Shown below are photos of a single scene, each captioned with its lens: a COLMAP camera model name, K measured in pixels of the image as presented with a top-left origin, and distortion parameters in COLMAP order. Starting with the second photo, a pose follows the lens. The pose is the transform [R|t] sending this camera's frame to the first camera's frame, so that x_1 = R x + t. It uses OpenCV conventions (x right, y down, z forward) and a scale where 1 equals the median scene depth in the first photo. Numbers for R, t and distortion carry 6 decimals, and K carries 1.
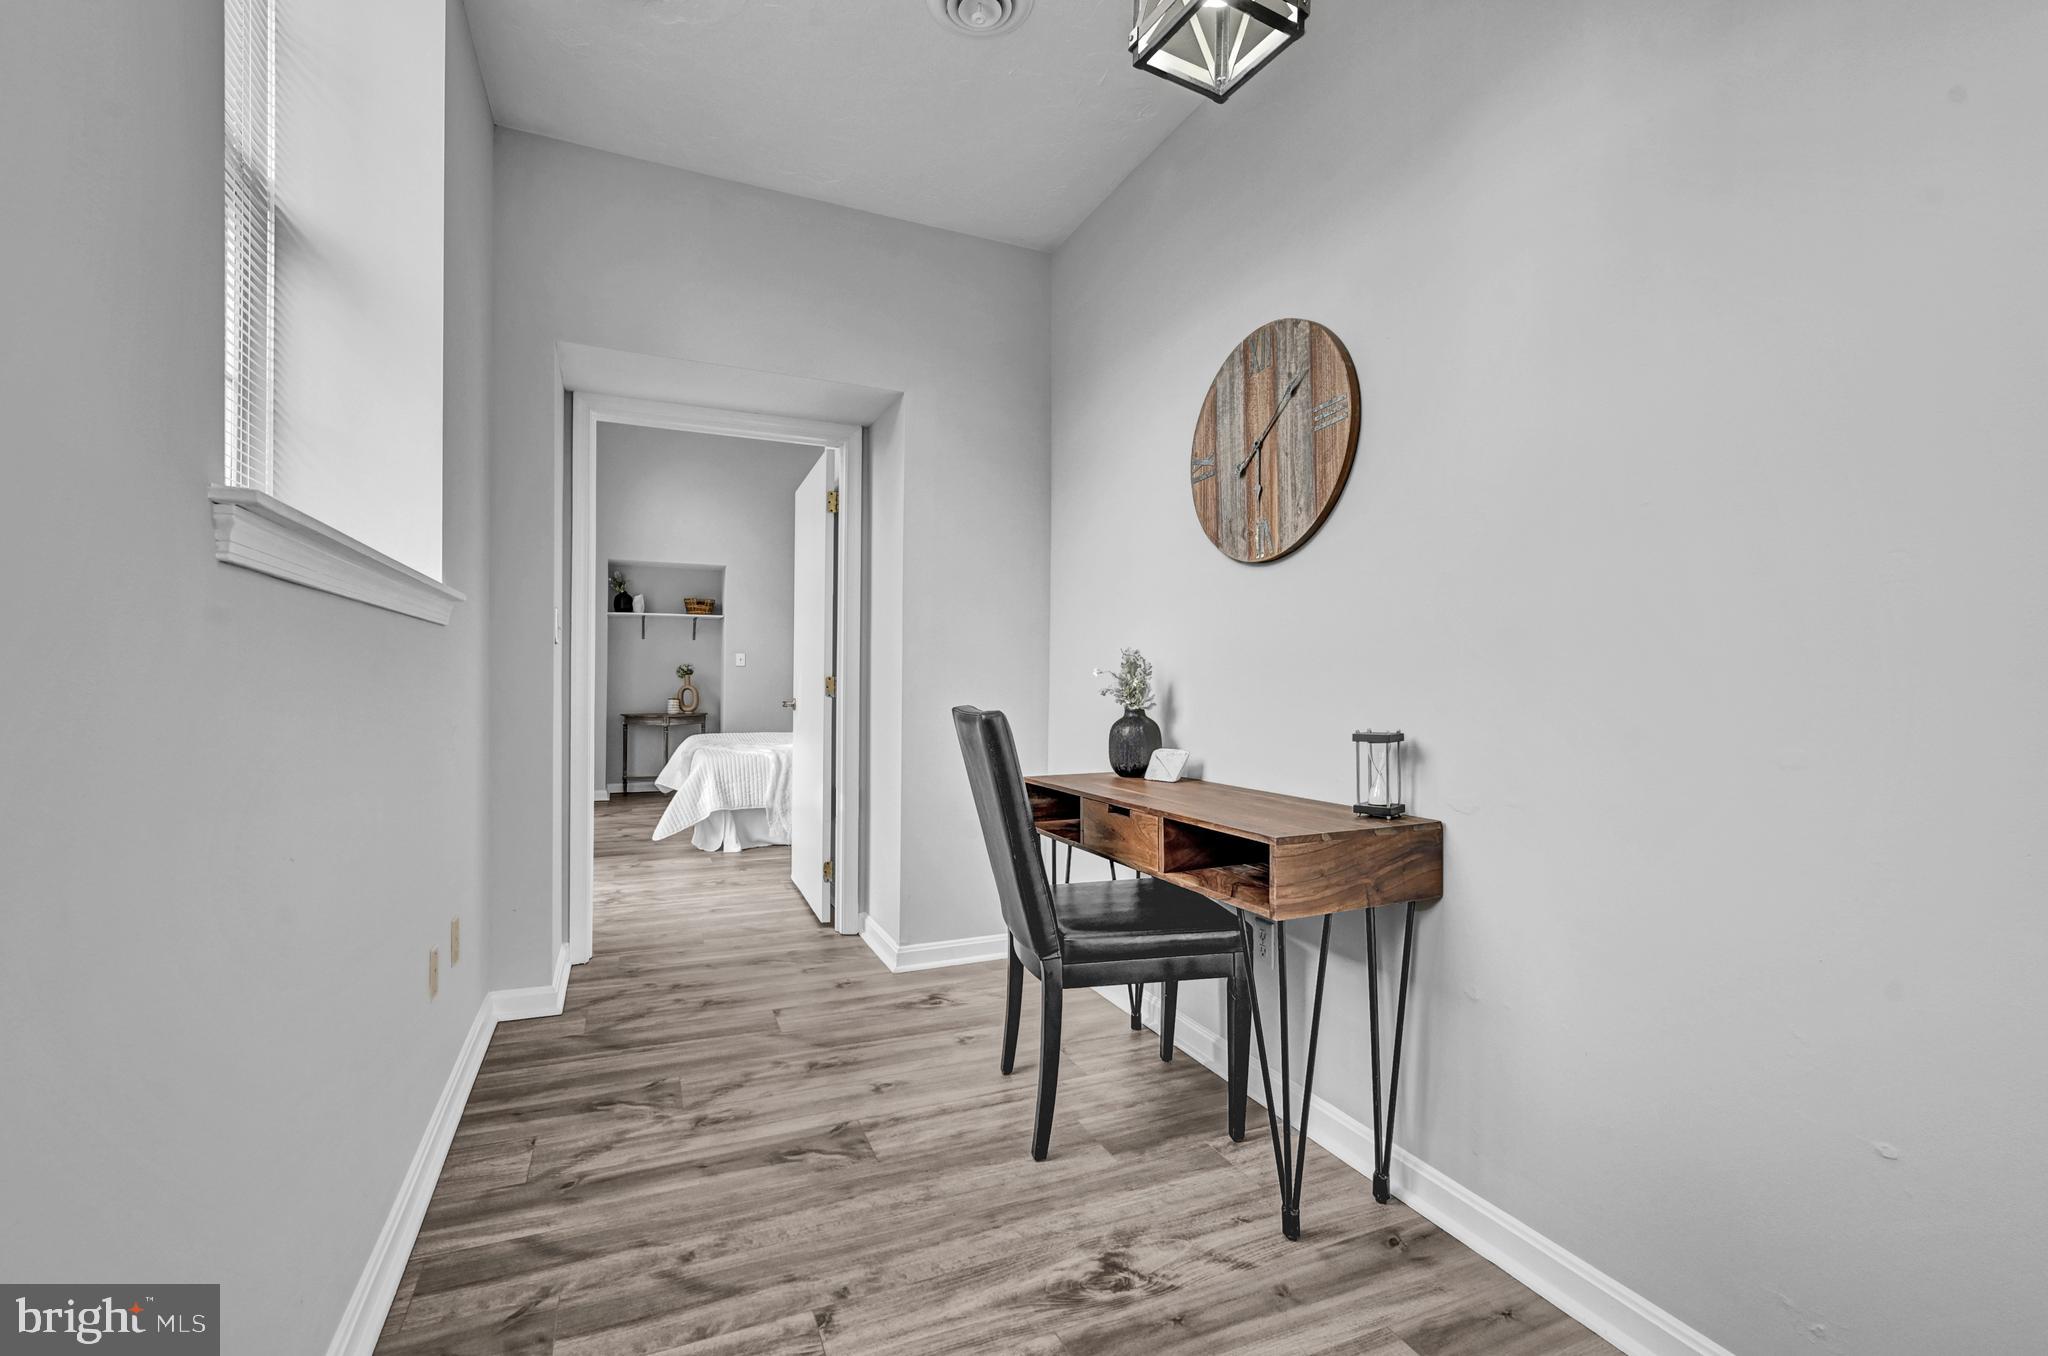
lens RADIAL K [[831.3, 0, 1032.8], [0, 831.3, 672.9], [0, 0, 1]] dist [0.001663, 0.000054]
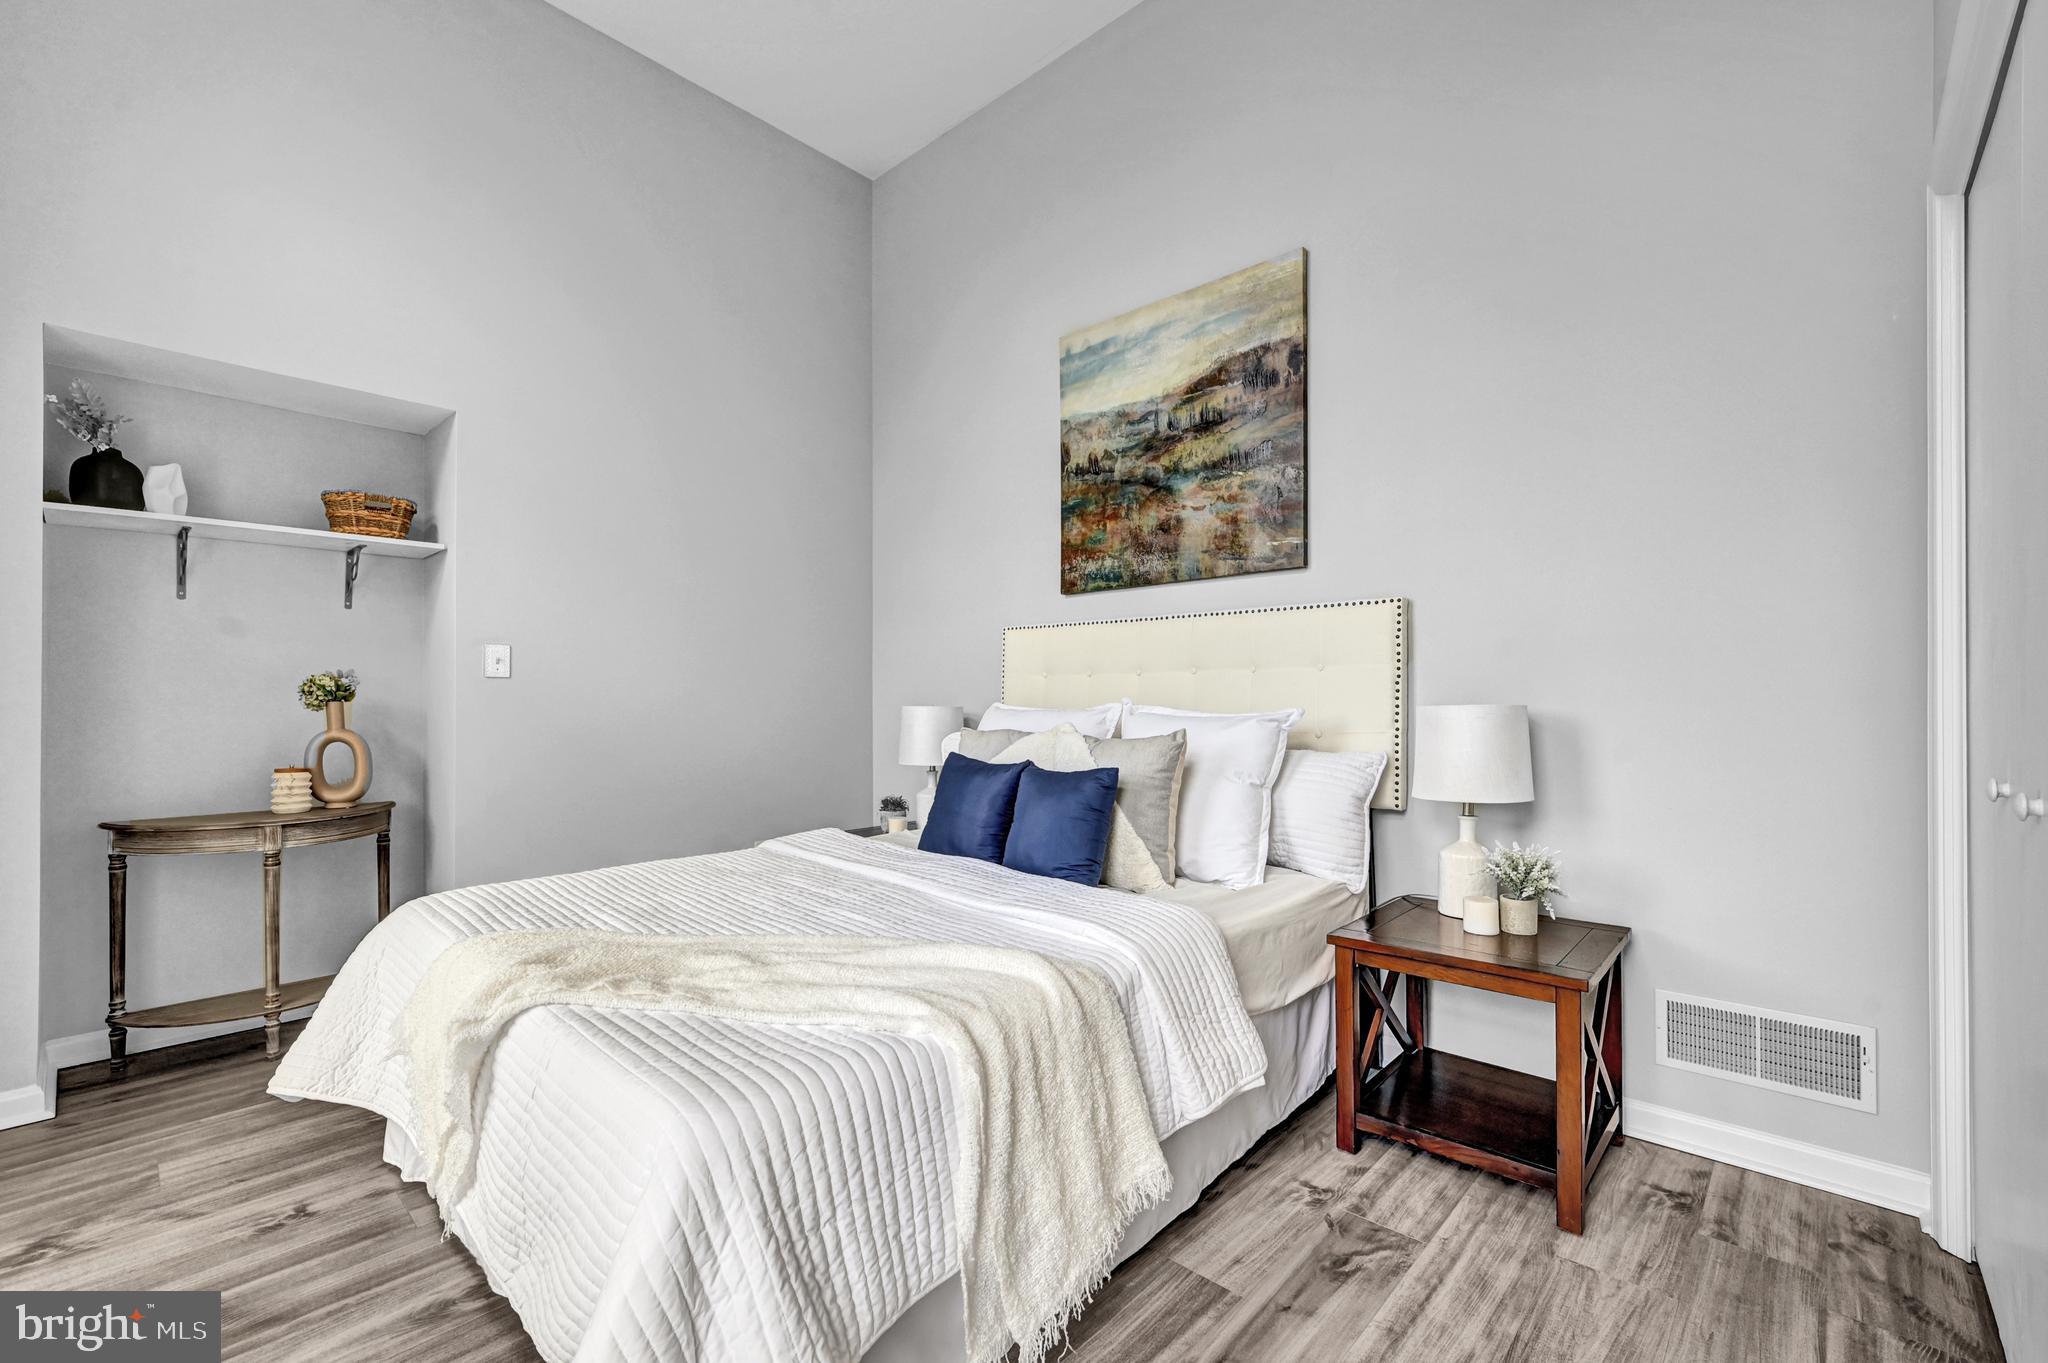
lens RADIAL K [[861.4, 0, 1020.7], [0, 861.4, 692.3], [0, 0, 1]] dist [-0.016779, -0.000036]
pose [[0.925218, -0.004443, 0.379409, -0.284178], [0.002864, 0.999985, 0.004726, -0.002278], [-0.379425, -0.003286, 0.925217, 0.553379]]
